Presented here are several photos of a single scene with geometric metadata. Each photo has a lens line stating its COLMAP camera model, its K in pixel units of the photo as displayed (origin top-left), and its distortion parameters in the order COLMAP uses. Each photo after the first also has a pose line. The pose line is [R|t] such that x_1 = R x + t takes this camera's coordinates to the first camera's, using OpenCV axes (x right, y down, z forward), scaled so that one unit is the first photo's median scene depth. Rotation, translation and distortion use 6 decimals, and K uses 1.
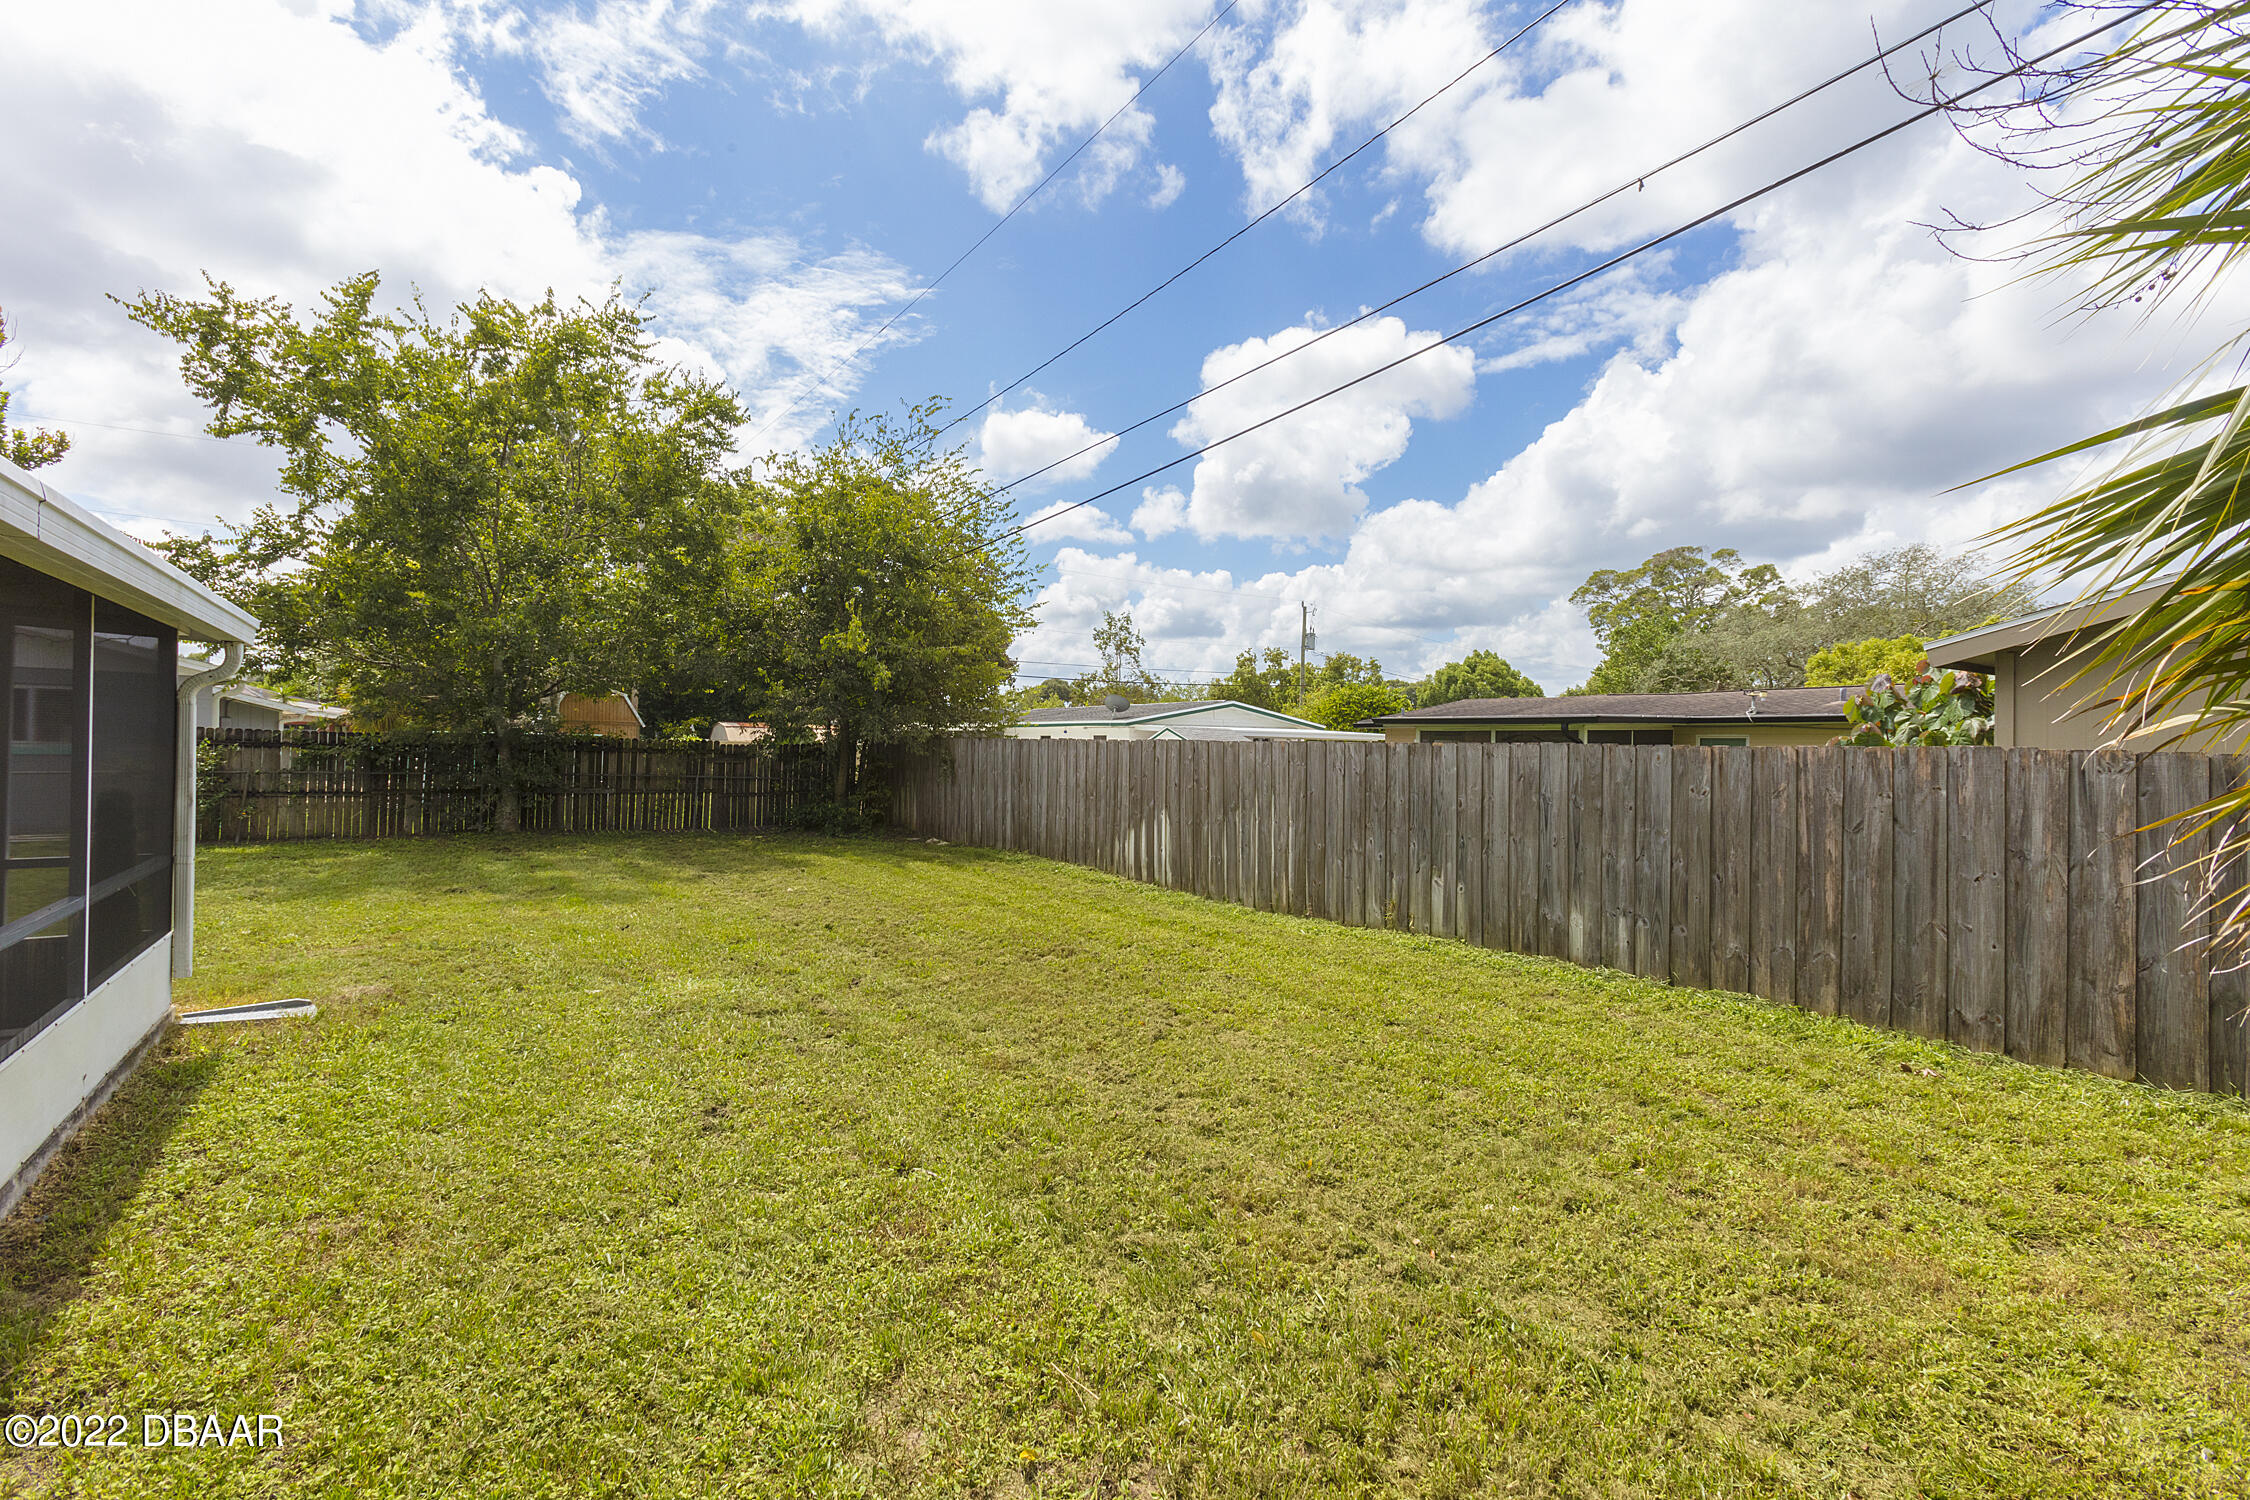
lens RADIAL K [[1029.9, 0, 1147.0], [0, 1029.9, 736.3], [0, 0, 1]] dist [0.000173, 0.000916]
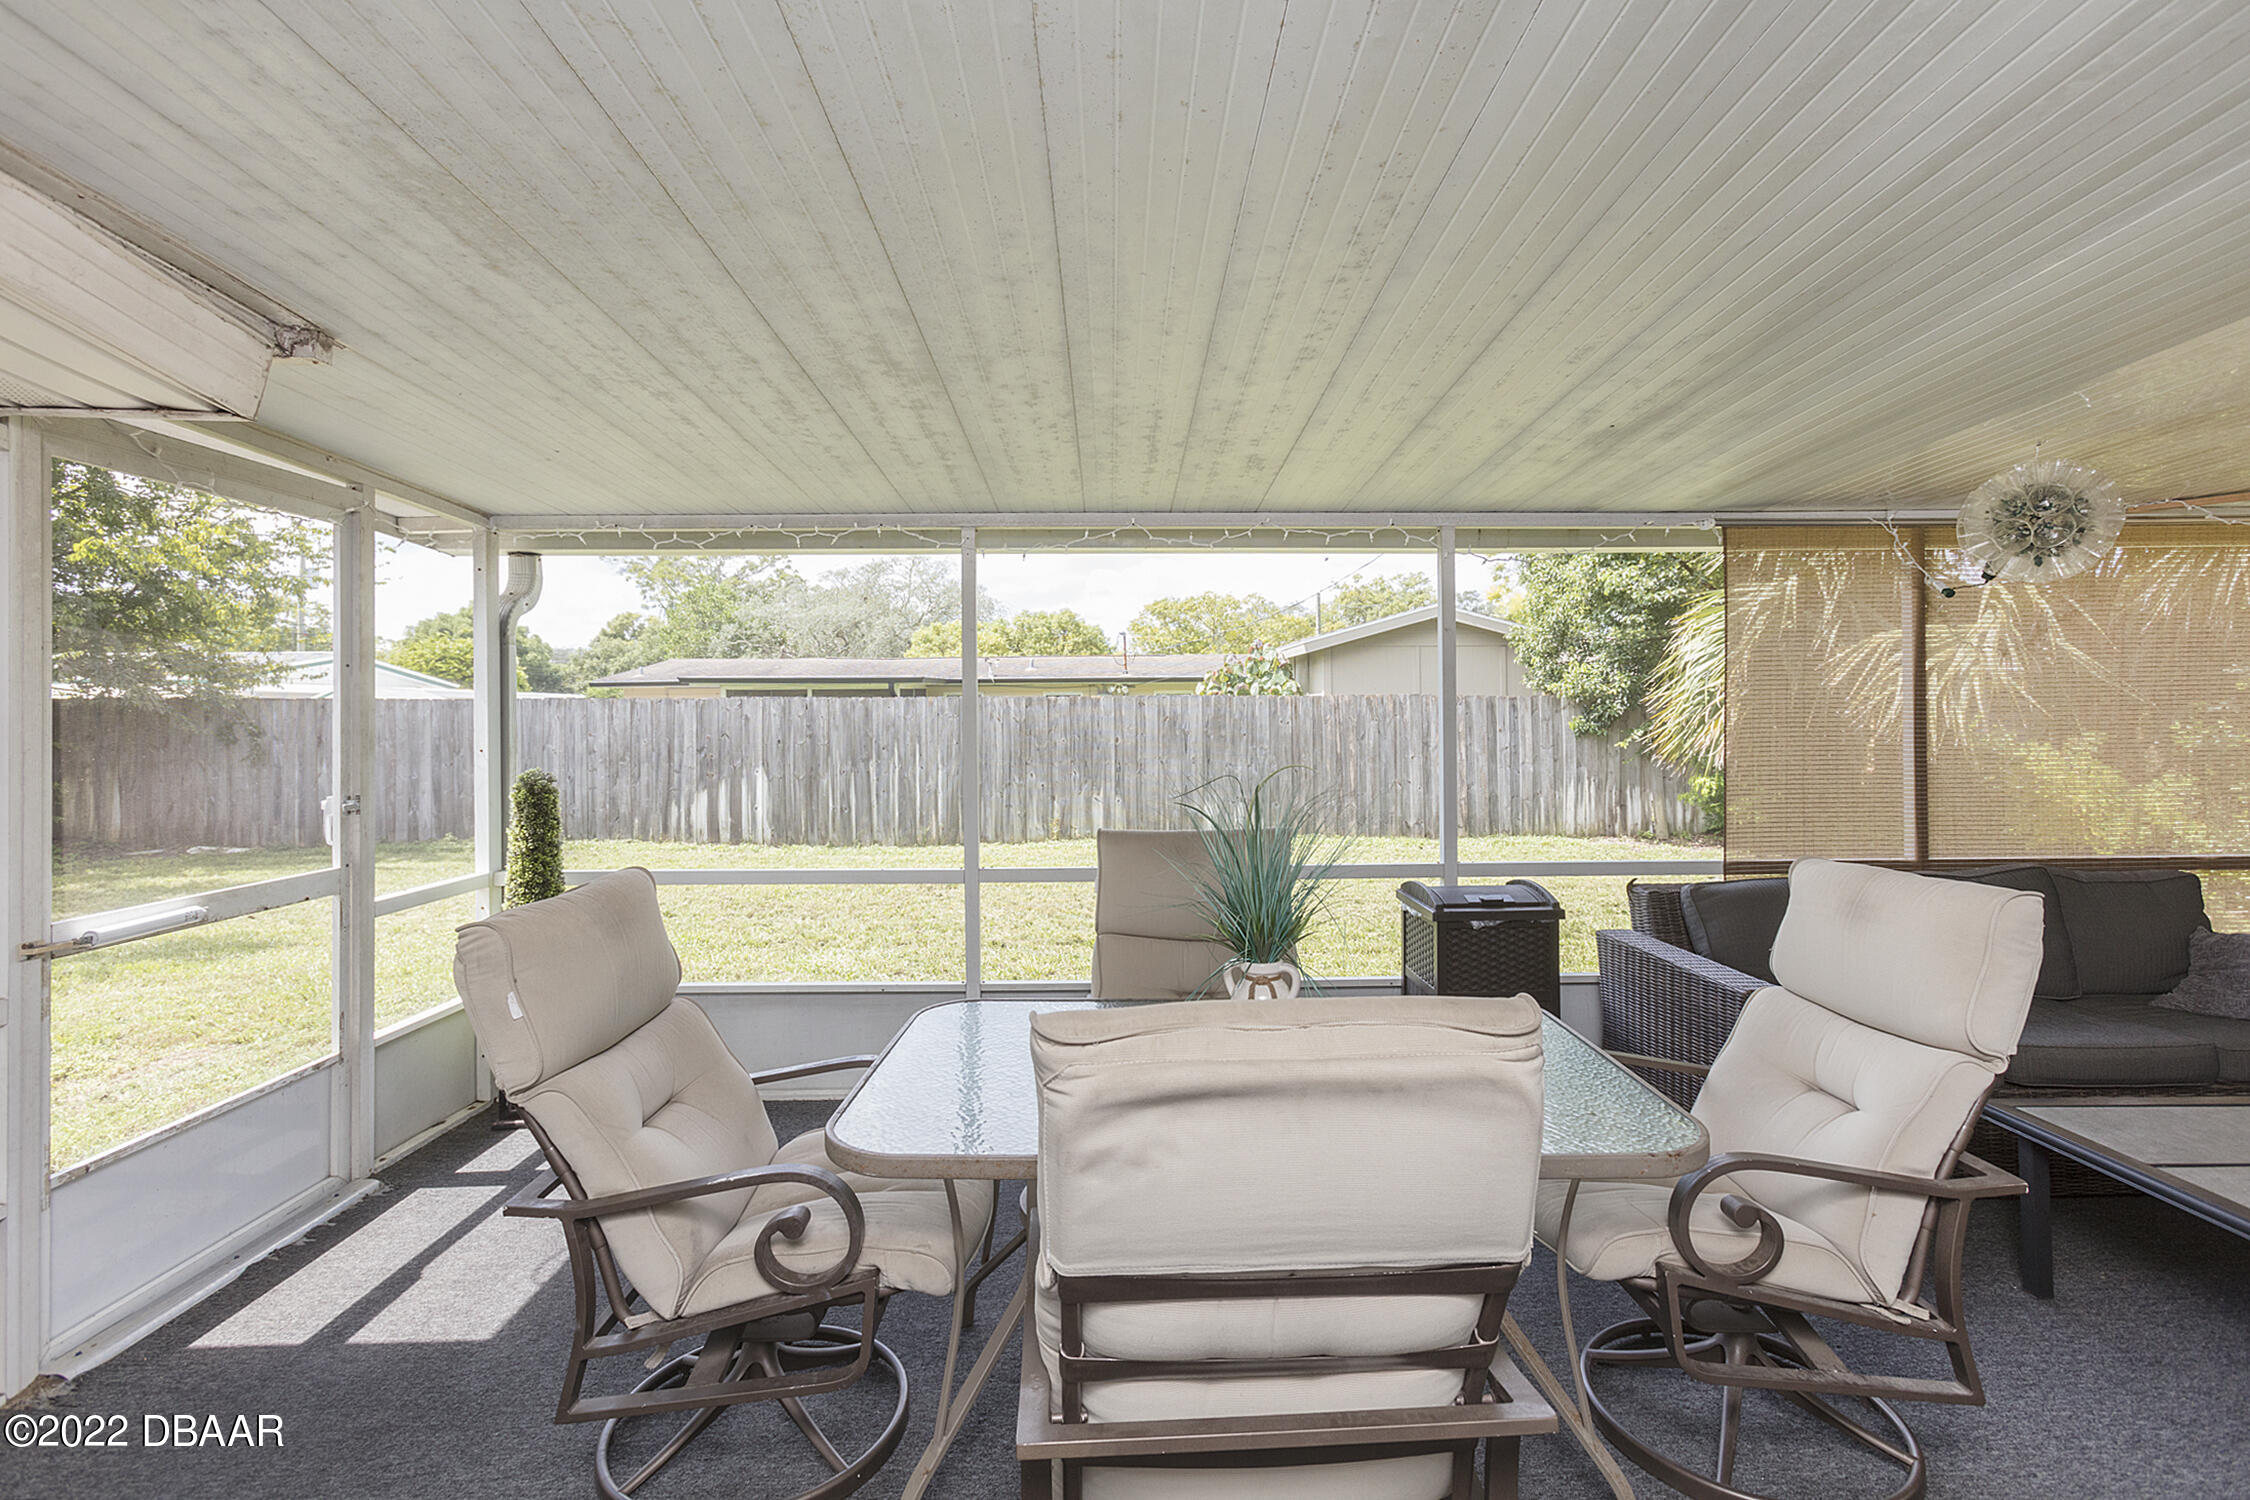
lens RADIAL K [[1035.1, 0, 1123.9], [0, 1035.1, 709.5], [0, 0, 1]] dist [-0.003384, -0.000011]
pose [[0.560183, -0.016124, 0.828212, -0.609483], [0.006258, 0.999864, 0.015233, 0.002399], [-0.828345, -0.003350, 0.560208, 0.147630]]
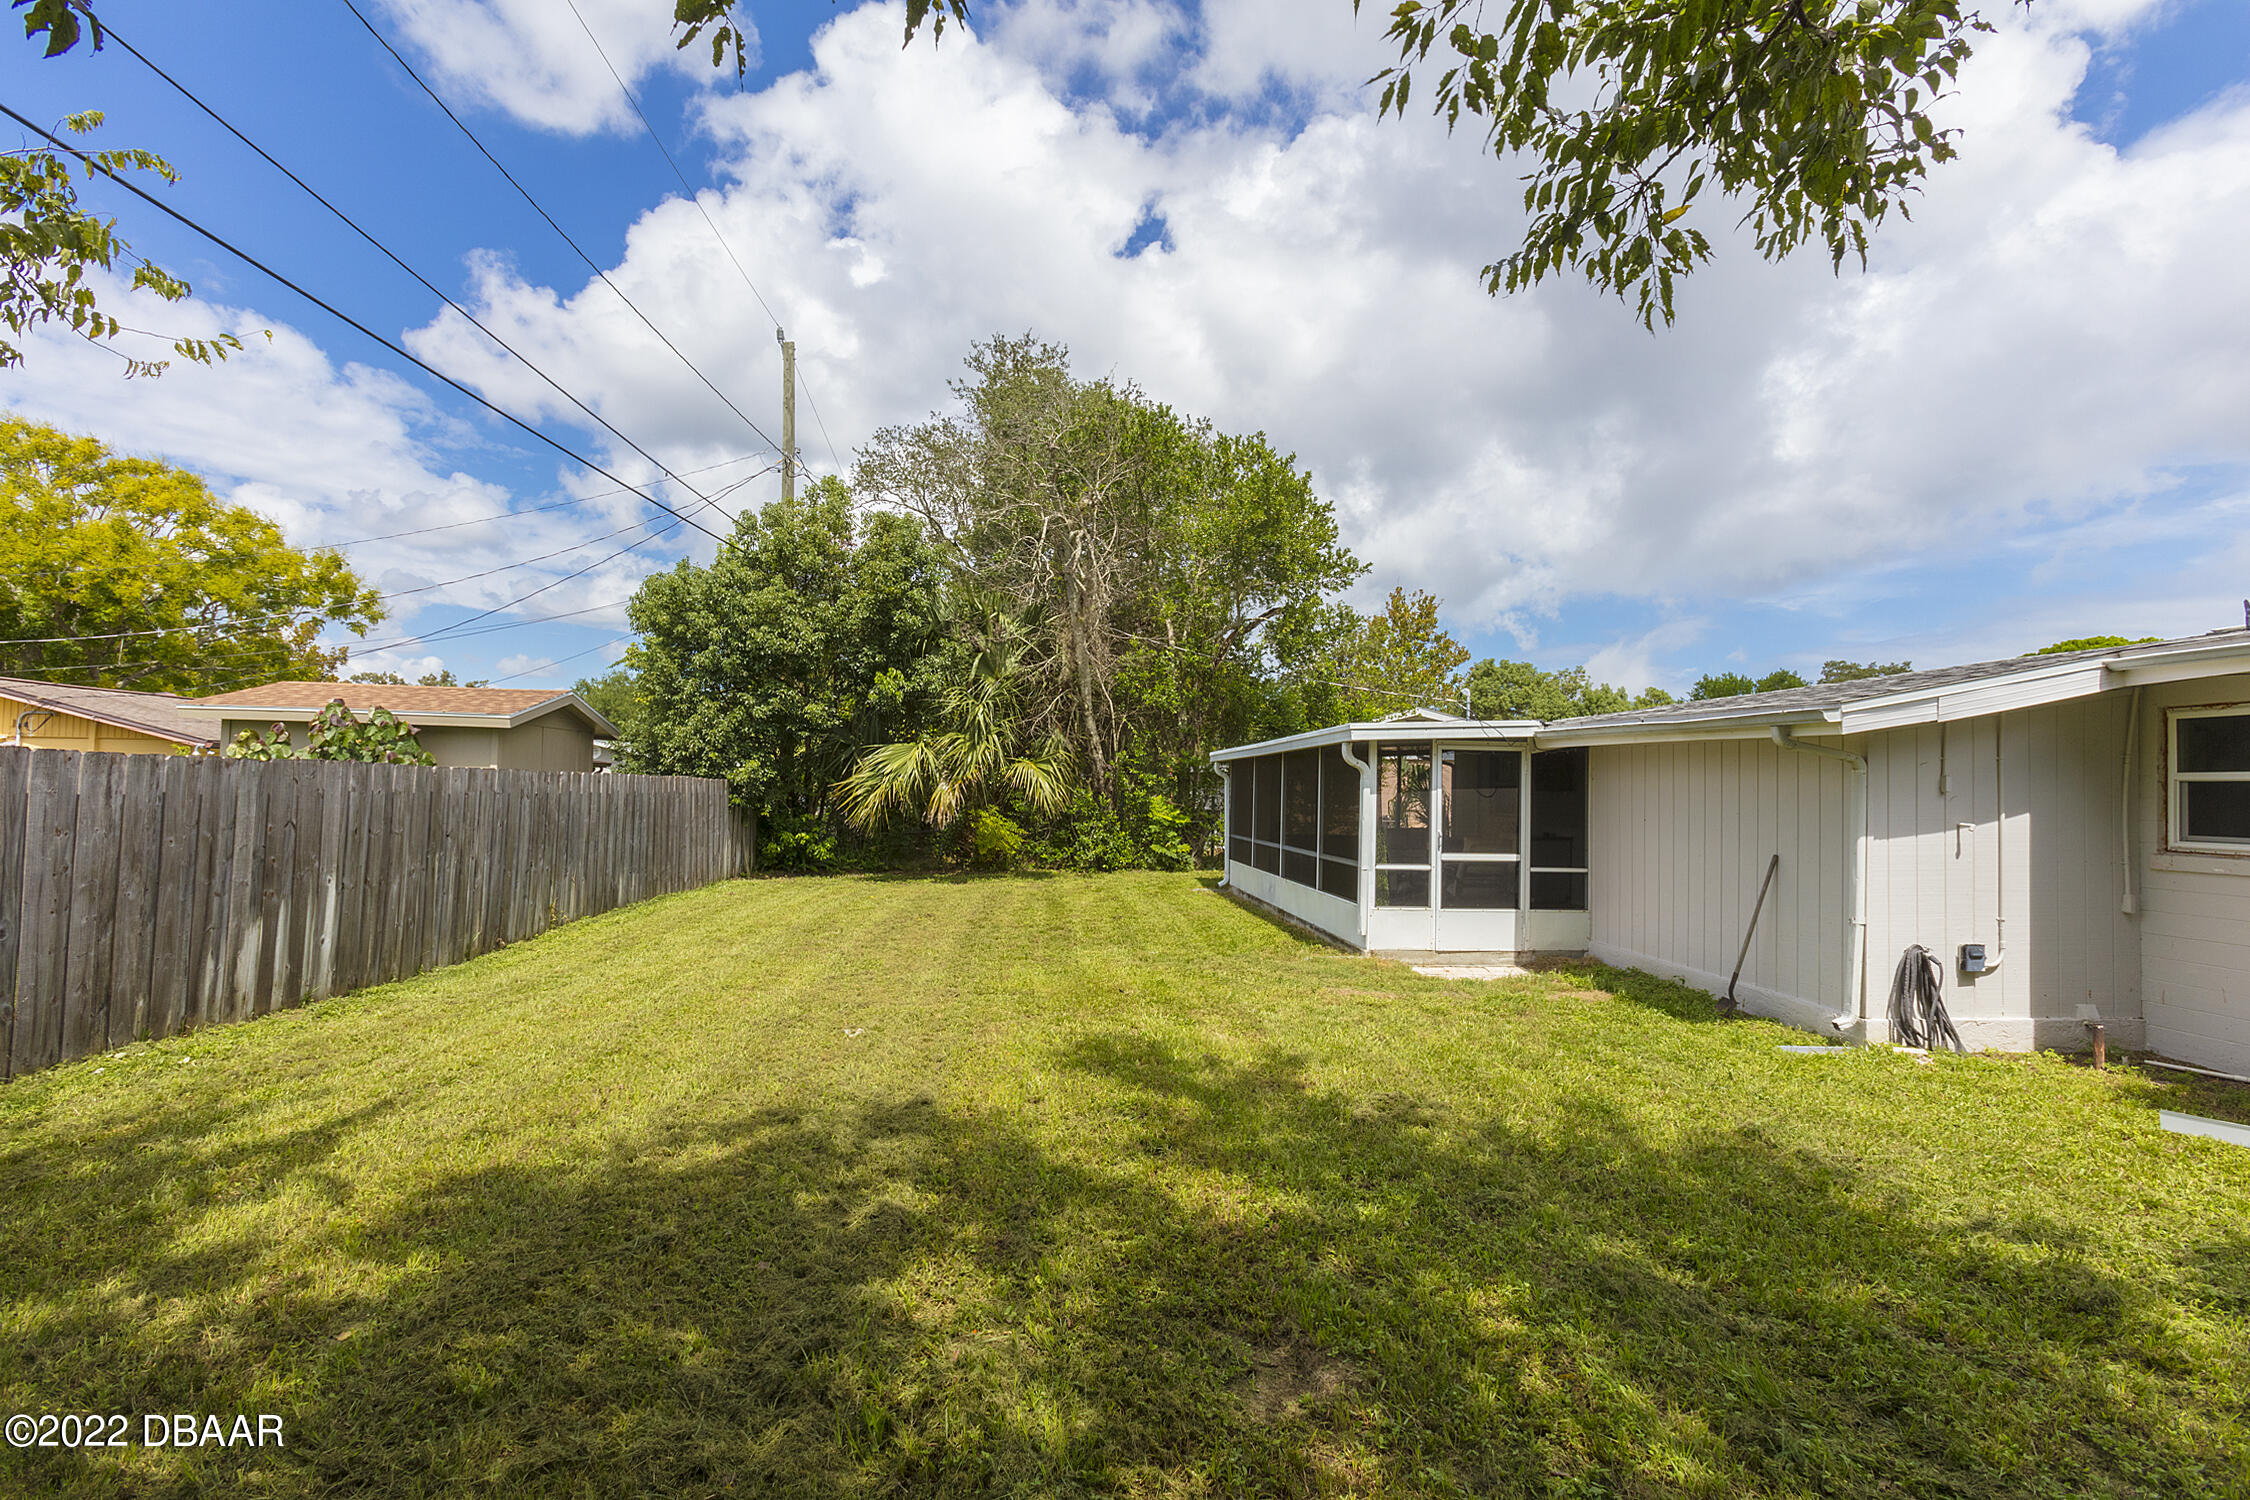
lens RADIAL K [[1018.2, 0, 1131.6], [0, 1018.2, 754.5], [0, 0, 1]] dist [-0.016084, 0.026270]
pose [[-0.864811, -0.015330, 0.501863, -0.703879], [-0.040338, 0.998424, -0.039012, 0.003715], [-0.500474, -0.053982, -0.864067, 1.284477]]
